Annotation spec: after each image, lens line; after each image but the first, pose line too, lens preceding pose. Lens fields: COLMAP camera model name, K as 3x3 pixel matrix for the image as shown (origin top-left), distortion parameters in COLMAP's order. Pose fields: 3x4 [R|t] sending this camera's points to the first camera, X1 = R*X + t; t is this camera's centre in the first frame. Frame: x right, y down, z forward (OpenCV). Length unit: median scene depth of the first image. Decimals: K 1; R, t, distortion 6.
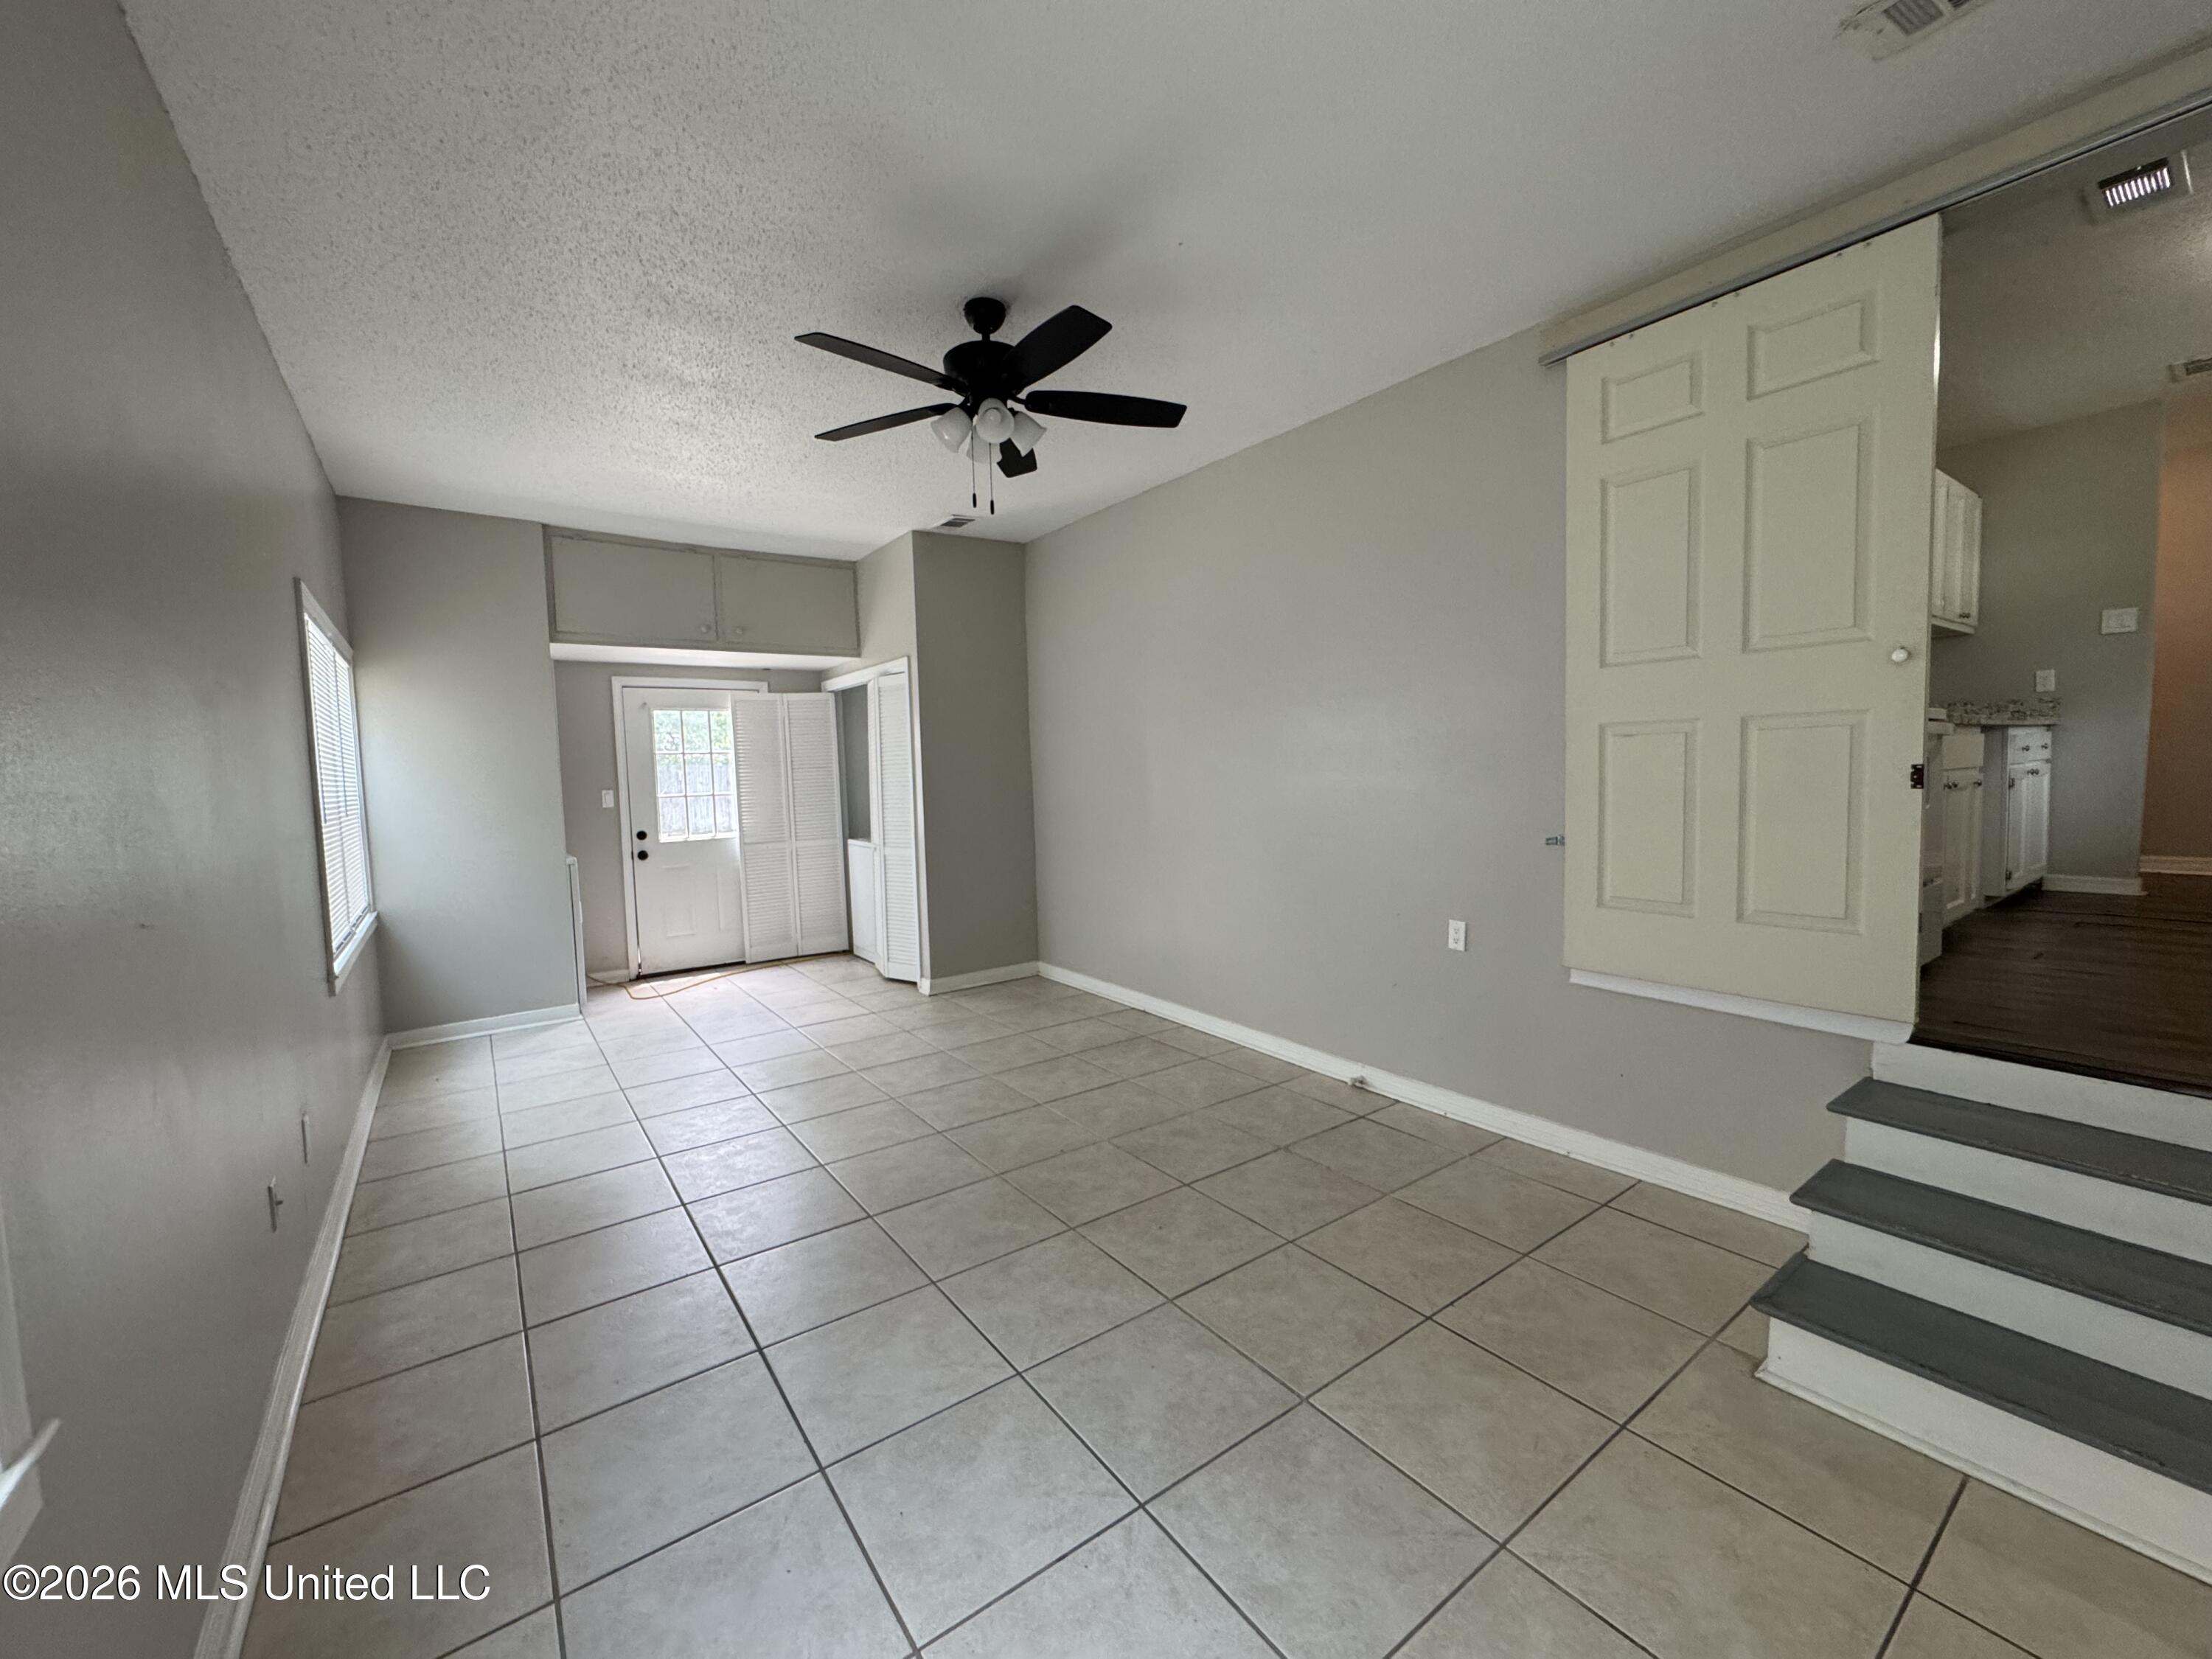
lens RADIAL K [[886.6, 0, 1112.9], [0, 886.6, 823.5], [0, 0, 1]] dist [-0.003754, 0.000313]
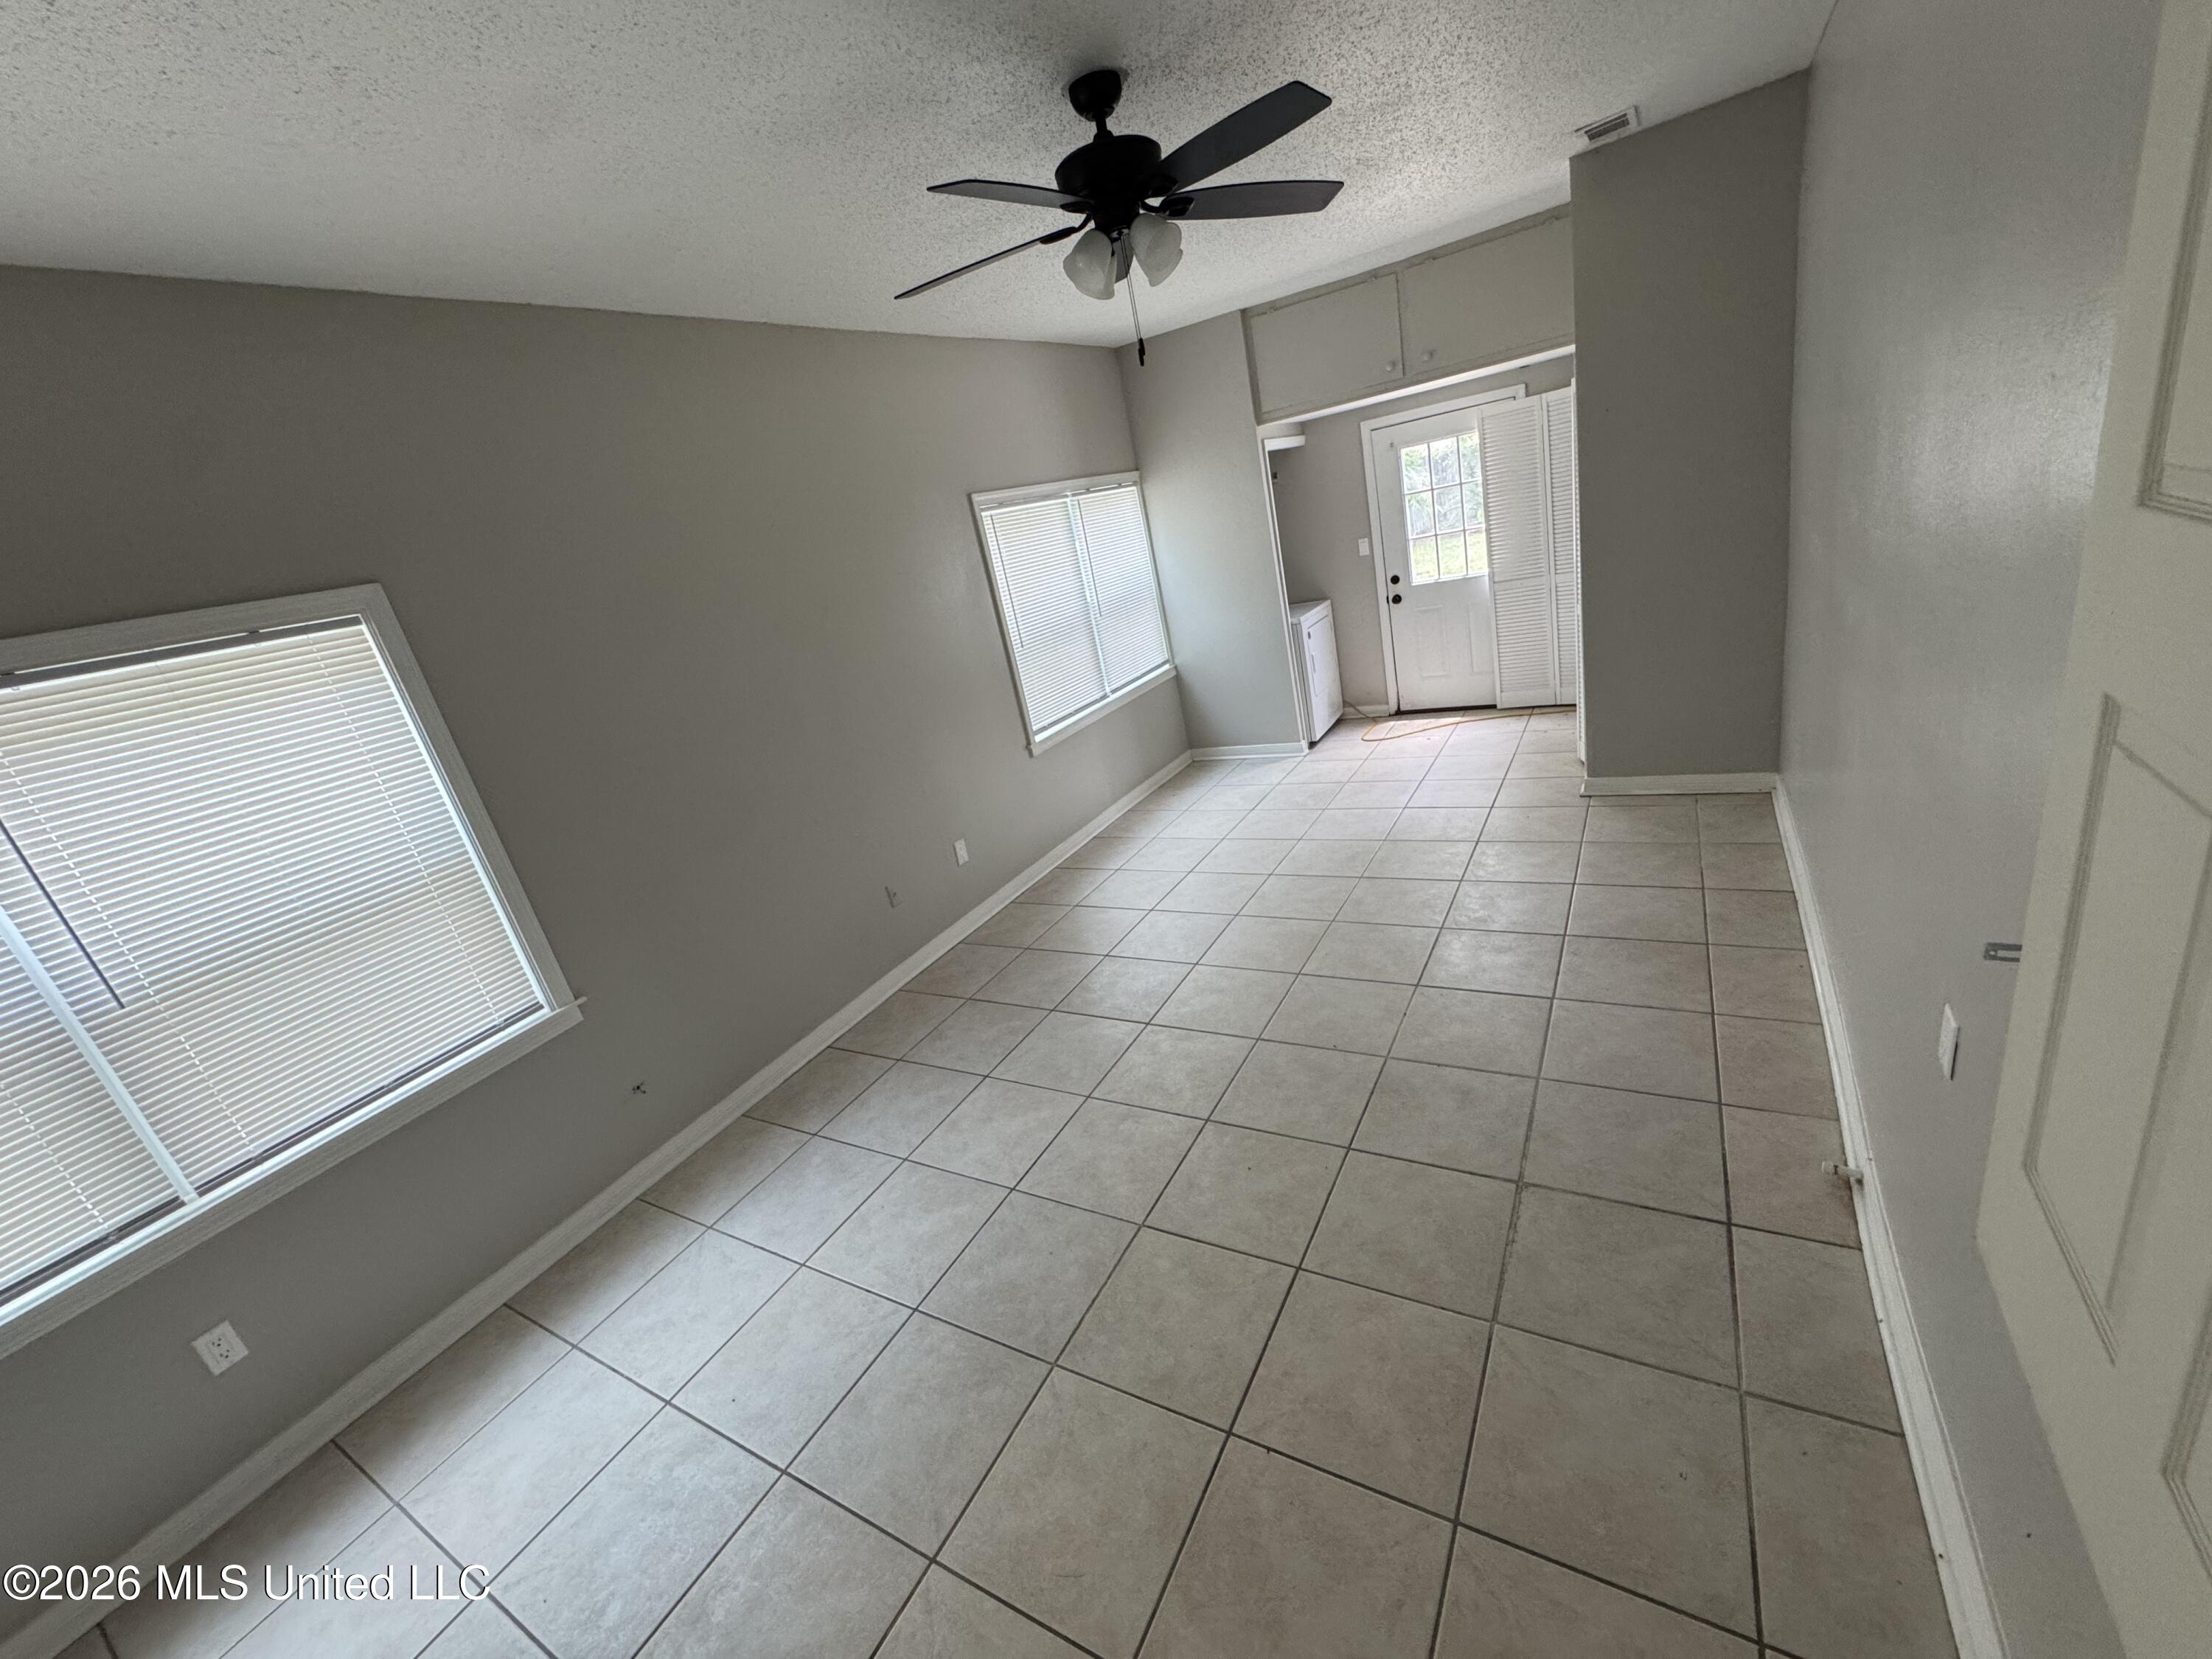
lens RADIAL K [[886.6, 0, 1103.5], [0, 886.6, 829.2], [0, 0, 1]] dist [-0.003754, 0.000313]
pose [[0.393093, 0.255706, -0.883228, 0.330955], [0.135538, 0.933948, 0.330713, -0.104436], [0.909454, -0.249712, 0.332471, 0.270721]]
